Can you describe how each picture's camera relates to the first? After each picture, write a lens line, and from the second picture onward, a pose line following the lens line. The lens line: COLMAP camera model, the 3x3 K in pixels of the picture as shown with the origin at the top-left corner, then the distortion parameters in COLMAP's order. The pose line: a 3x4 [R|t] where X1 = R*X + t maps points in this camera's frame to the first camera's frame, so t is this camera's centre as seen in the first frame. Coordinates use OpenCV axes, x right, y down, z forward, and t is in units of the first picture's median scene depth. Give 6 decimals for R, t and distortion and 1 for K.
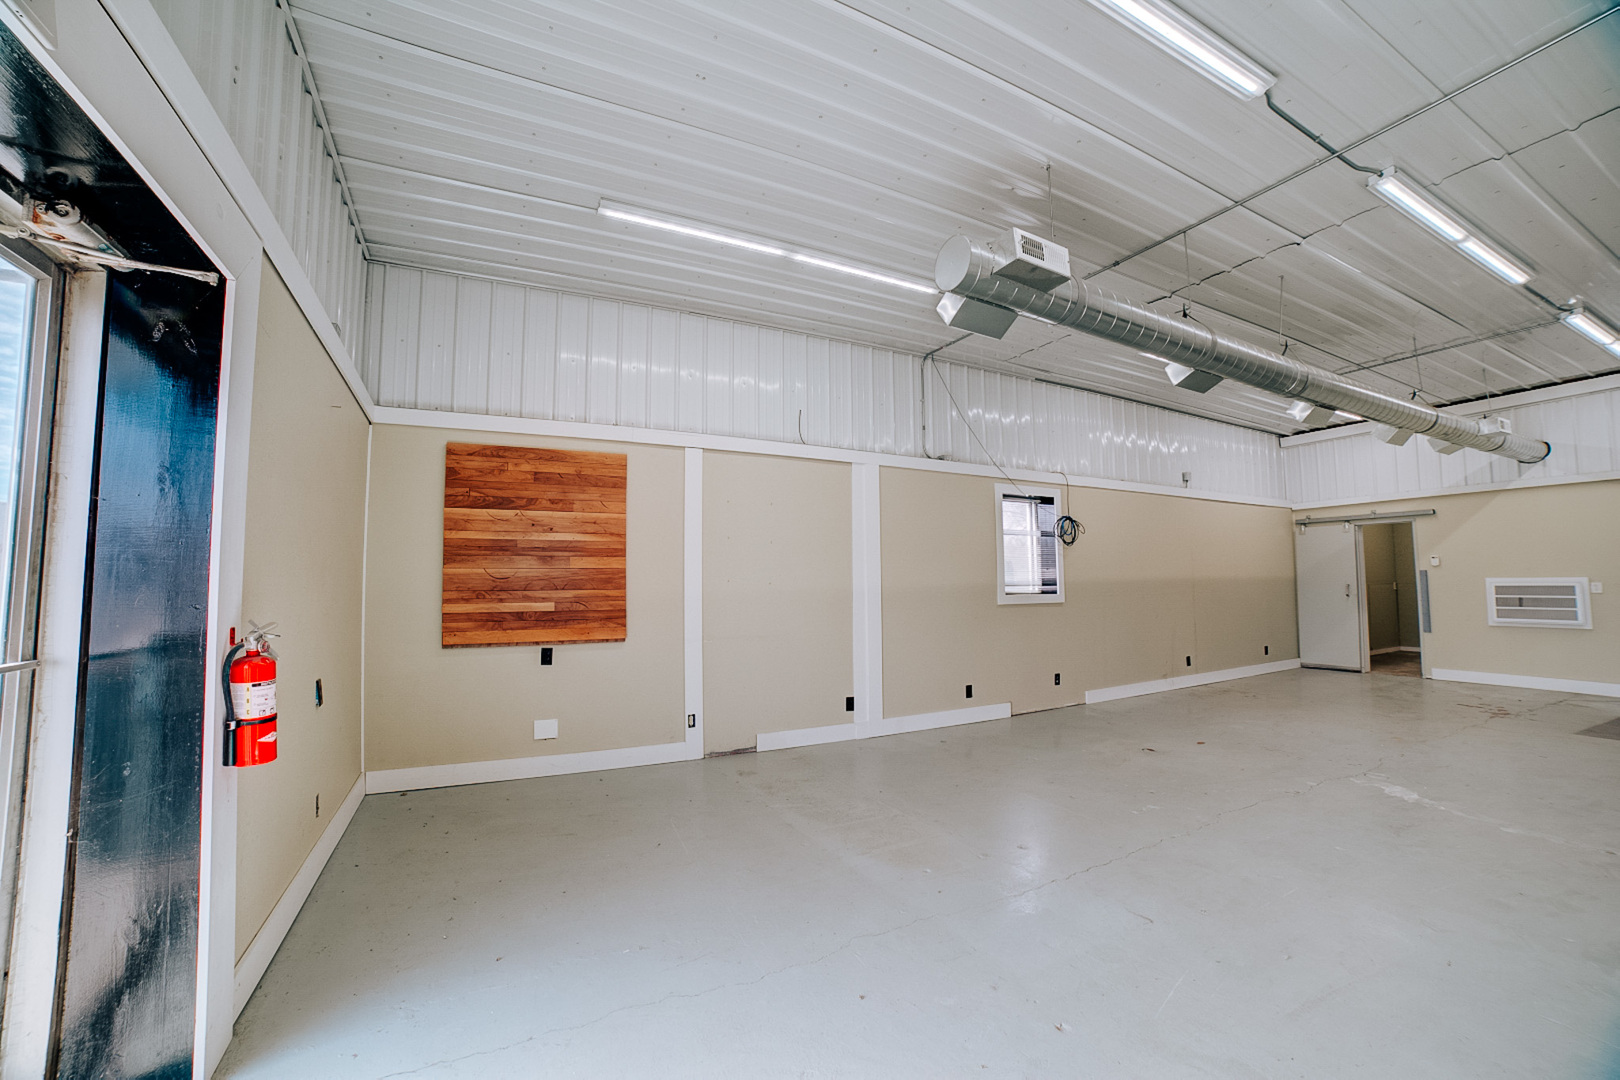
lens RADIAL K [[638.8, 0, 804.8], [0, 638.8, 544.7], [0, 0, 1]] dist [-0.099949, 0.027914]
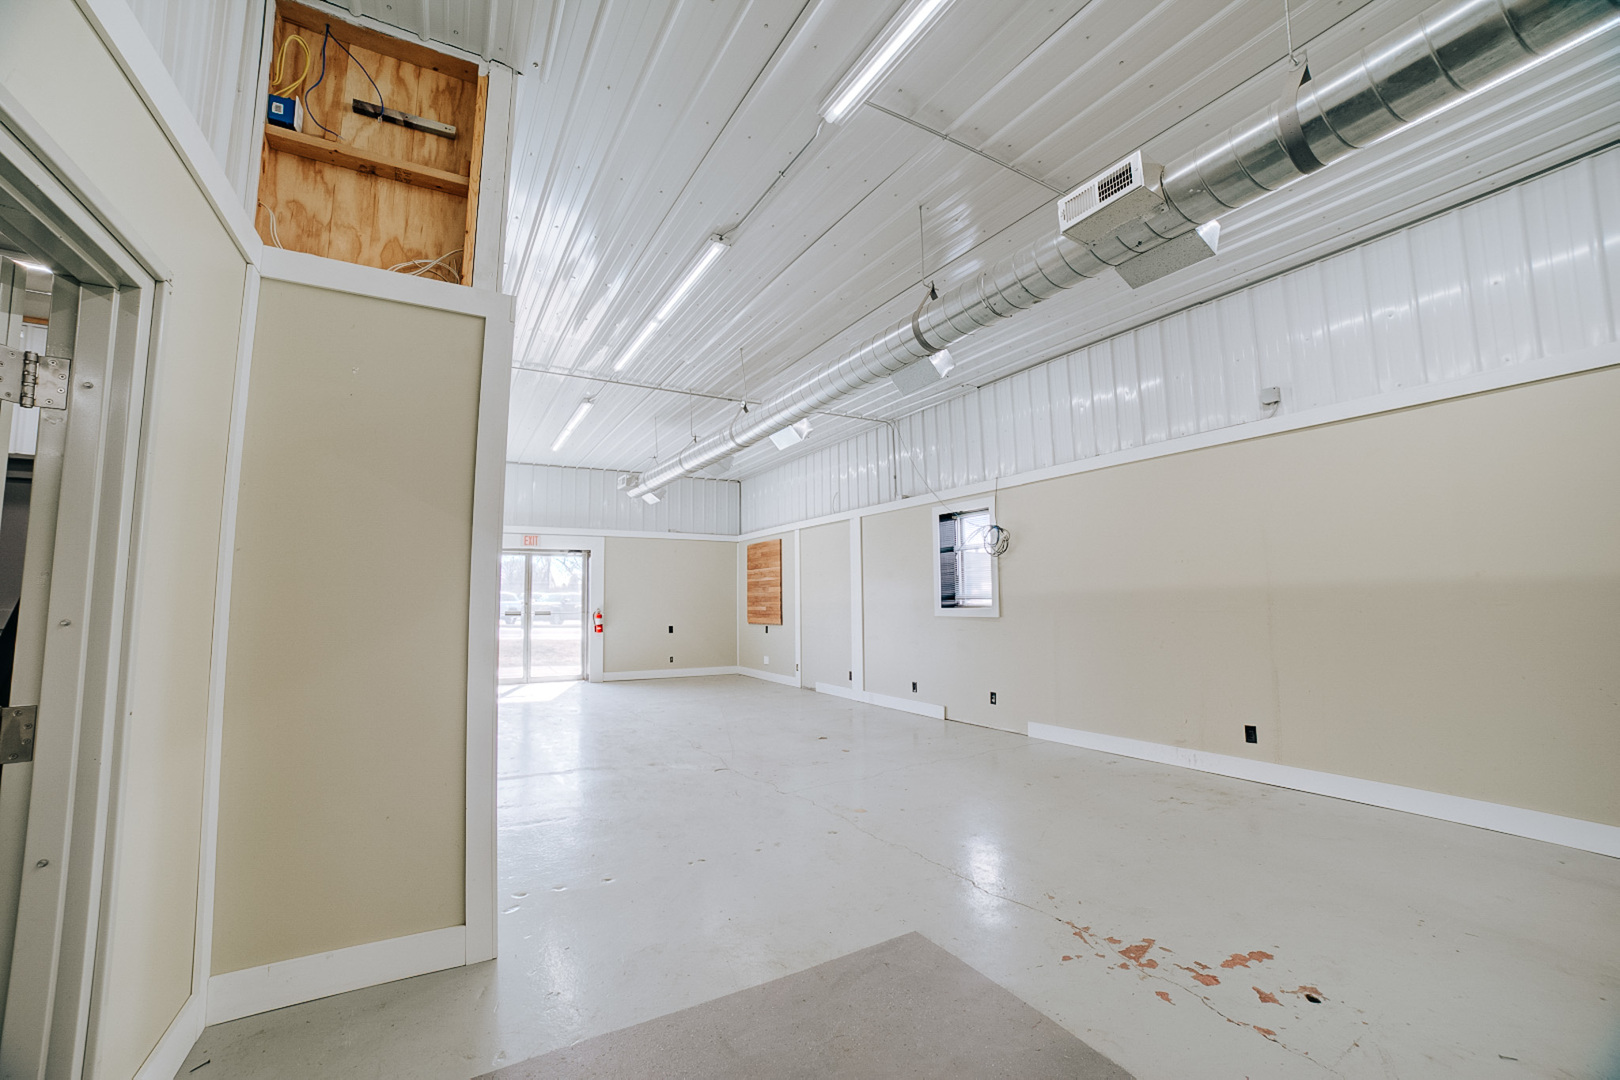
lens RADIAL K [[638.8, 0, 804.8], [0, 638.8, 544.7], [0, 0, 1]] dist [-0.099949, 0.027914]
pose [[0.068102, -0.079020, -0.994544, 1.612077], [0.075136, 0.994434, -0.073867, 0.038268], [0.994845, -0.069696, 0.073660, 0.787142]]
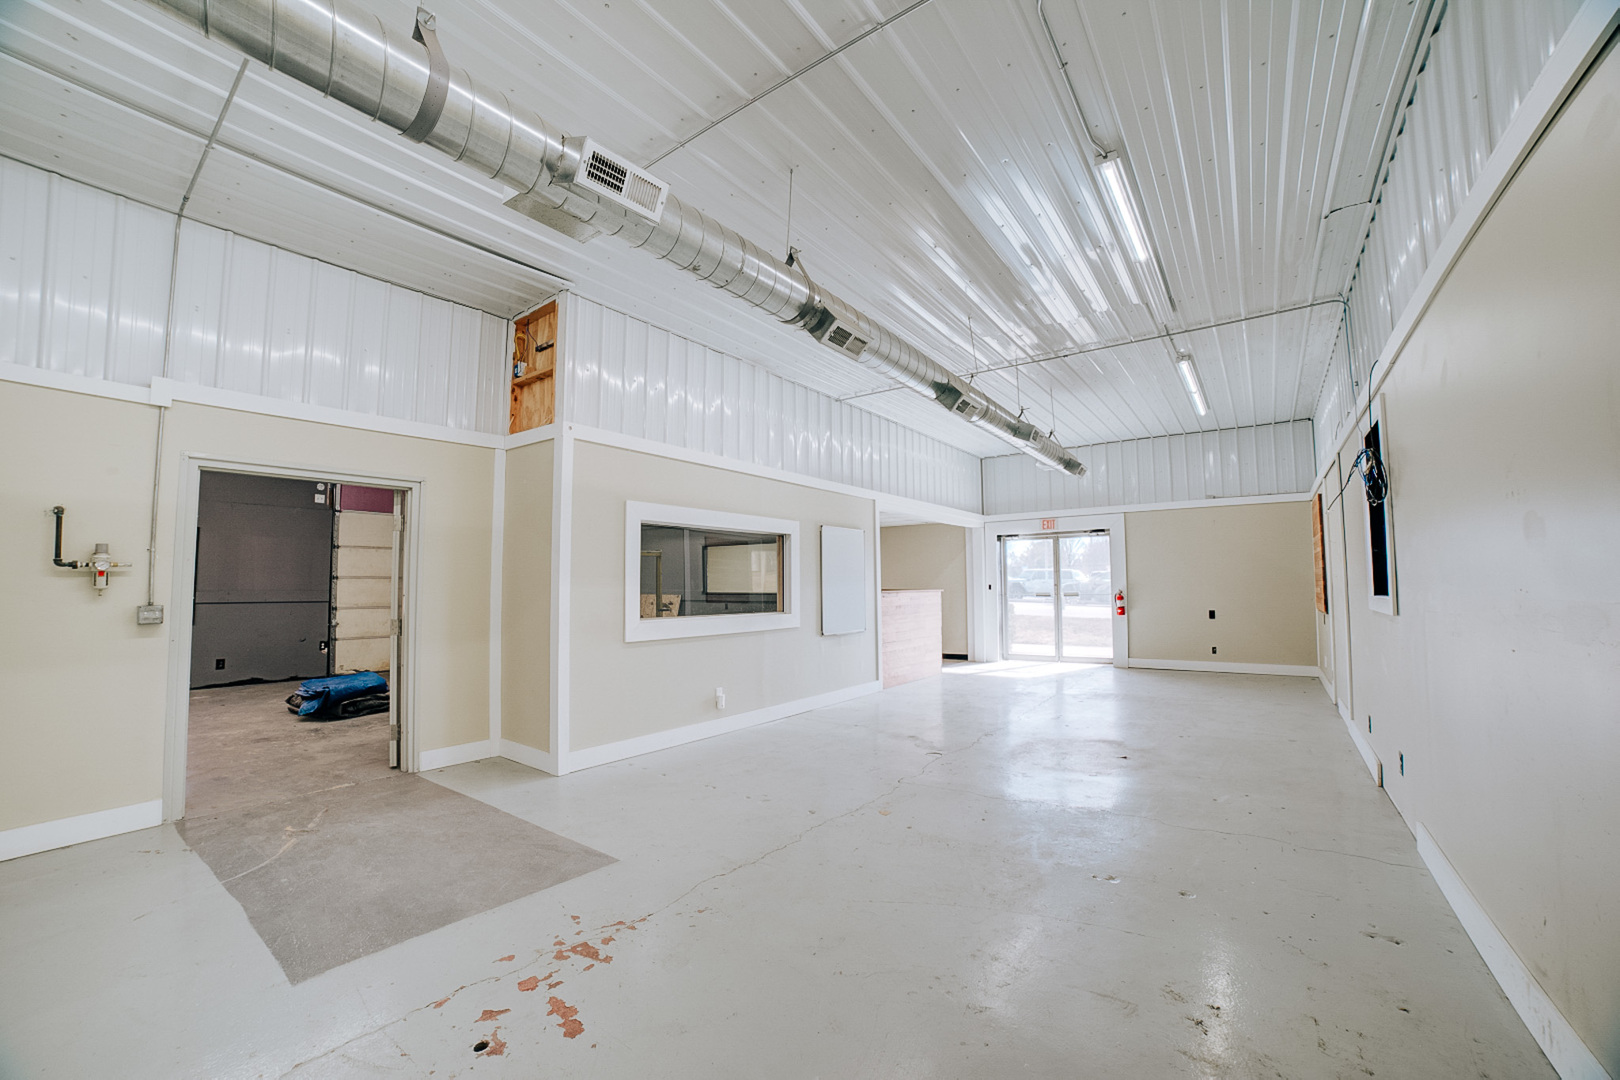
lens RADIAL K [[638.8, 0, 804.8], [0, 638.8, 544.7], [0, 0, 1]] dist [-0.099949, 0.027914]
pose [[-0.884113, -0.013514, -0.467078, 1.292068], [0.045824, 0.992256, -0.115448, 0.077762], [0.465021, -0.123473, -0.876647, 1.430770]]
